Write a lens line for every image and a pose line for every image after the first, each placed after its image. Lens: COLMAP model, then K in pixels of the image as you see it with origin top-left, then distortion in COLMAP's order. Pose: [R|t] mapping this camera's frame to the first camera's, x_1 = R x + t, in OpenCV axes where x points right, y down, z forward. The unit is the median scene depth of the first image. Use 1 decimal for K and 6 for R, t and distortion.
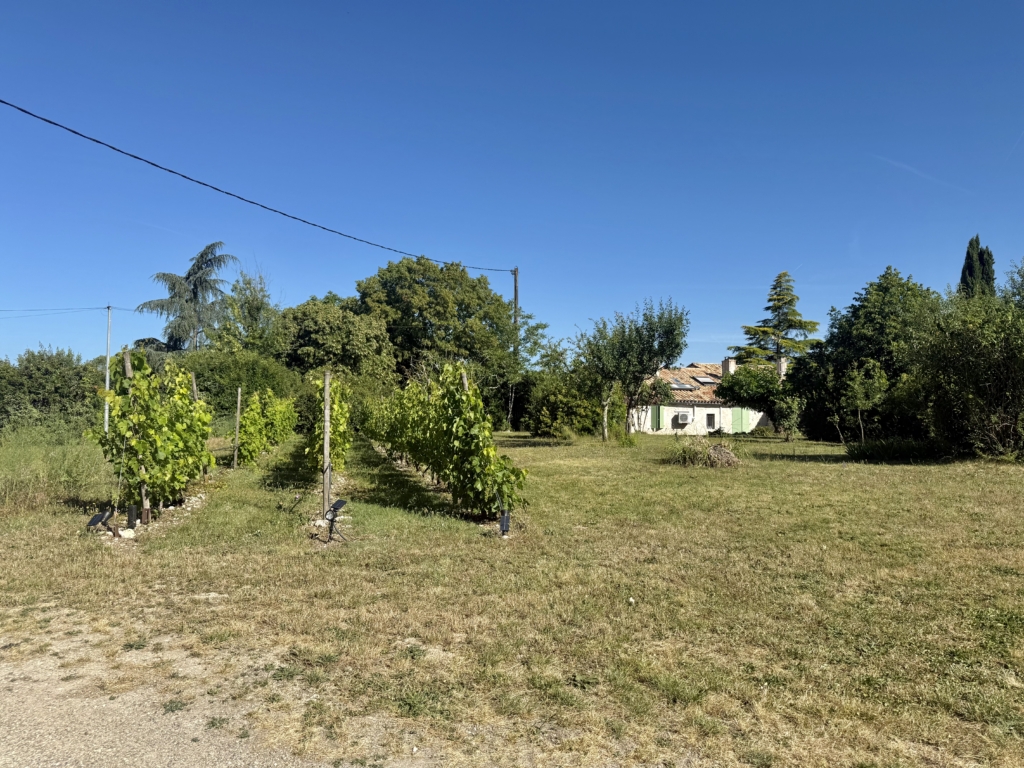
lens RADIAL K [[720.3, 0, 512.8], [0, 720.3, 387.0], [0, 0, 1]] dist [0.053299, -0.037033]
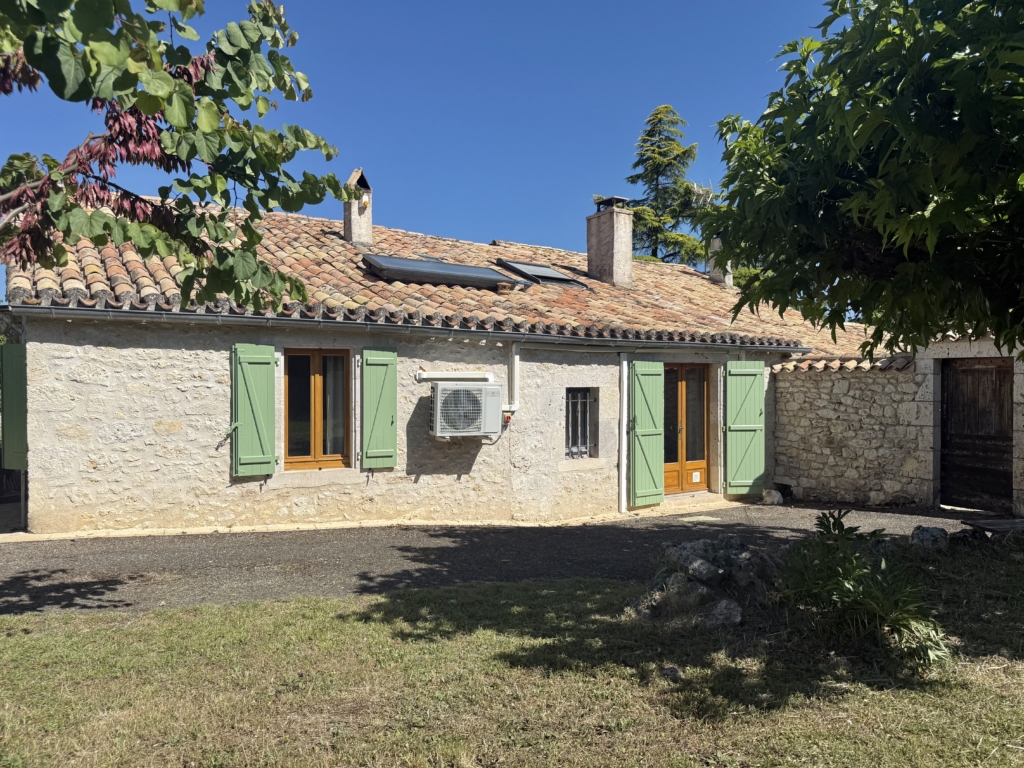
lens RADIAL K [[720.3, 0, 512.0], [0, 720.3, 383.5], [0, 0, 1]] dist [0.053299, -0.037033]
pose [[0.963193, -0.017540, 0.268240, 0.193765], [0.009179, 0.999433, 0.032389, 0.028179], [-0.268656, -0.028735, 0.962808, 0.793819]]
